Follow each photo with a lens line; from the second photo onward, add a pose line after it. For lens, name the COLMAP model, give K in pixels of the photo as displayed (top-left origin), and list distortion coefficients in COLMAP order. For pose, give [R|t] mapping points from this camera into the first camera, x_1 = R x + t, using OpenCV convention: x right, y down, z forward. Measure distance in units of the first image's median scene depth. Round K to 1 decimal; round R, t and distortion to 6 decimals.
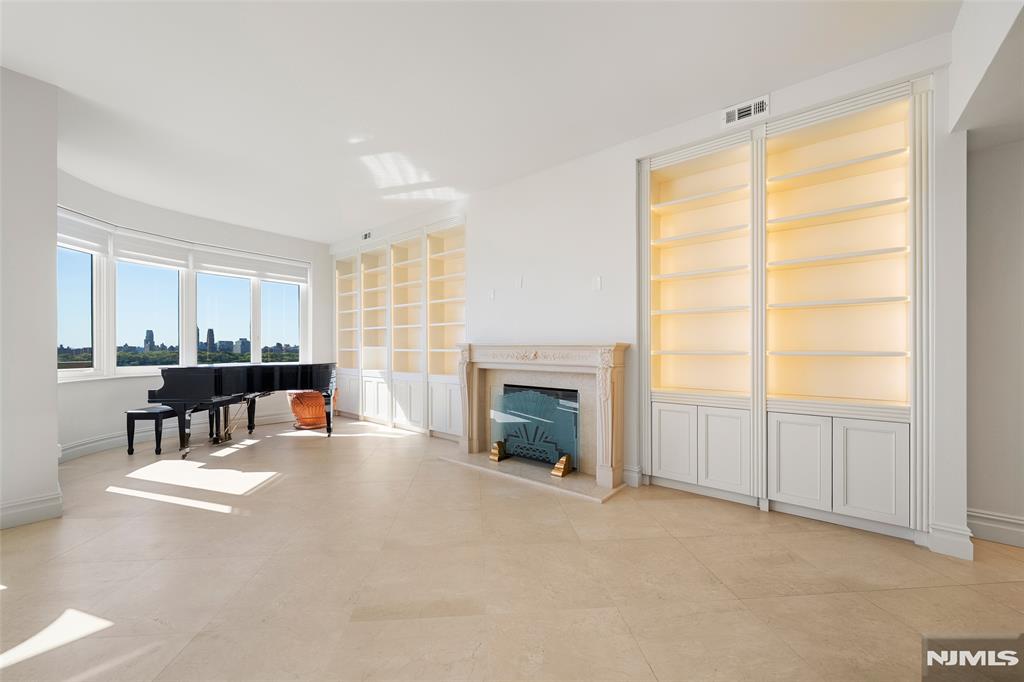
lens RADIAL K [[385.6, 0, 513.5], [0, 385.6, 353.5], [0, 0, 1]] dist [0.000140, -0.000042]
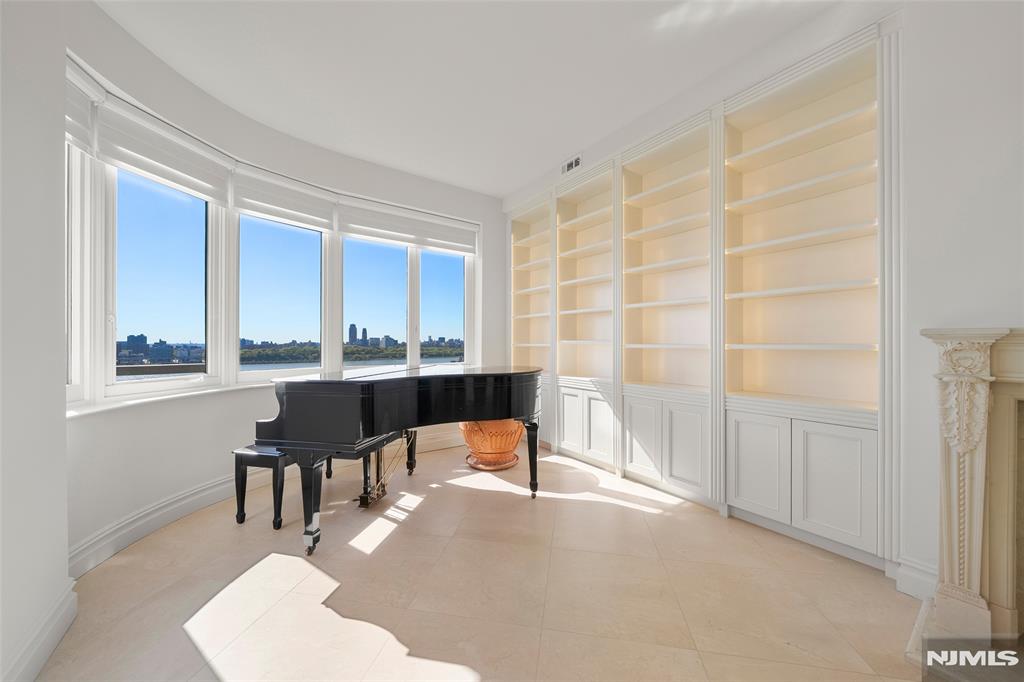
lens RADIAL K [[353.0, 0, 515.3], [0, 353.0, 344.6], [0, 0, 1]] dist [-0.002649, -0.000279]
pose [[0.965977, -0.001913, -0.258620, -0.356725], [-0.000493, 0.999957, -0.009236, -0.006938], [0.258627, 0.009049, 0.965935, 0.469305]]
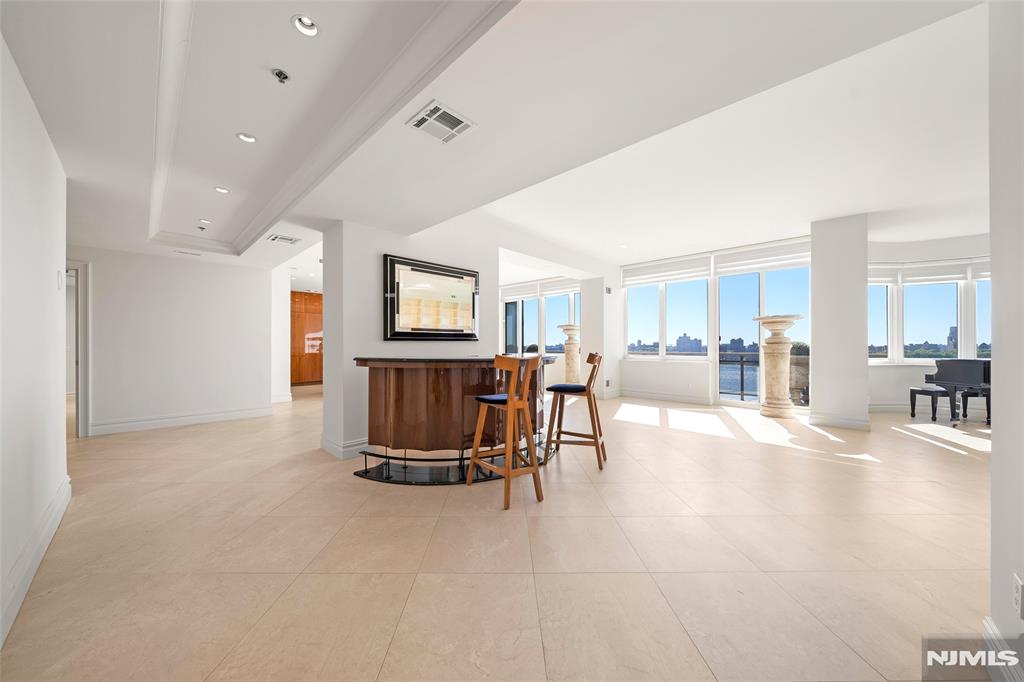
lens RADIAL K [[353.0, 0, 501.8], [0, 353.0, 343.5], [0, 0, 1]] dist [-0.002649, -0.000279]
pose [[-0.096231, -0.009141, -0.995317, 0.223300], [-0.011567, 0.999901, -0.008065, 0.003322], [0.995292, 0.010736, -0.096327, -0.196331]]
